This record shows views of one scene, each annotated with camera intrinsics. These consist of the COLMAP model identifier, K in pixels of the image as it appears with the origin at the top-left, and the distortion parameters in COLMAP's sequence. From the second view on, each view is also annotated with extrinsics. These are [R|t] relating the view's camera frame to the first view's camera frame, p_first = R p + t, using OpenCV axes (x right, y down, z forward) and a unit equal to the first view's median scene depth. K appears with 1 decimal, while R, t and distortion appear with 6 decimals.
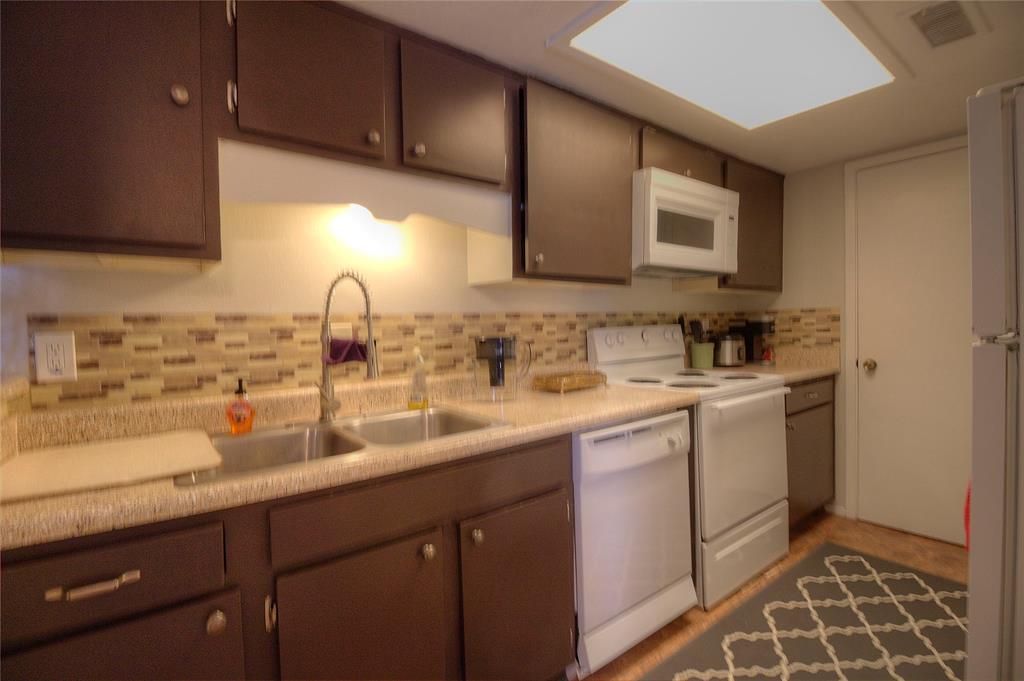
lens RADIAL K [[473.3, 0, 514.4], [0, 473.3, 337.0], [0, 0, 1]] dist [0.001277, -0.010886]
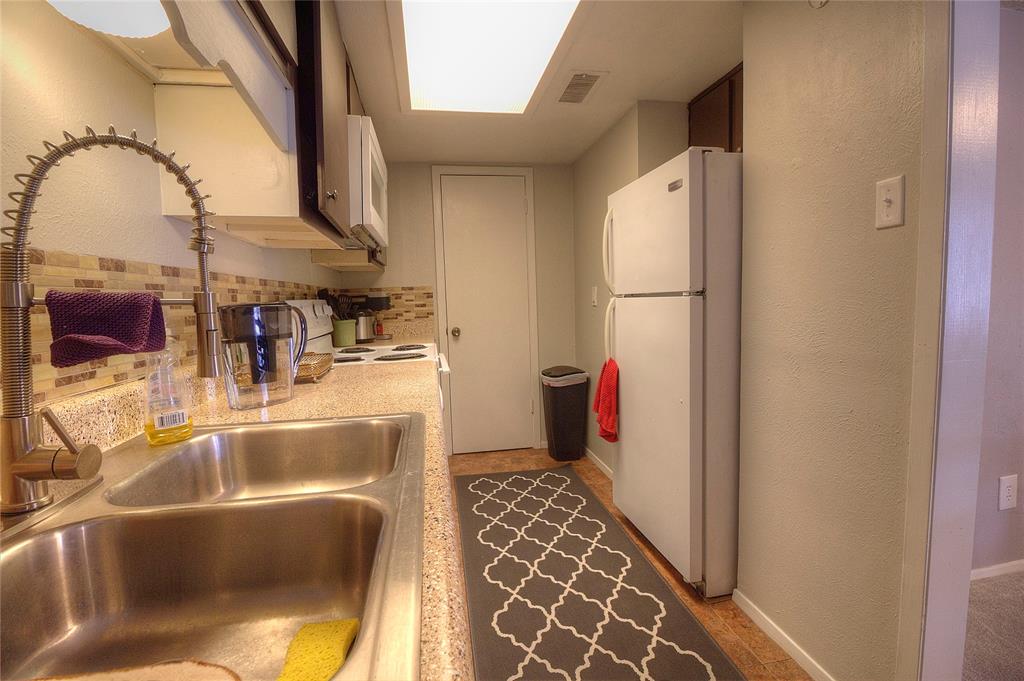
lens RADIAL K [[473.8, 0, 512.0], [0, 473.8, 340.5], [0, 0, 1]] dist [0.000055, -0.000078]
pose [[0.454174, -0.069004, 0.888237, -0.338013], [0.044530, 0.997508, 0.054724, 0.020735], [-0.889799, 0.014699, 0.456115, 0.305714]]
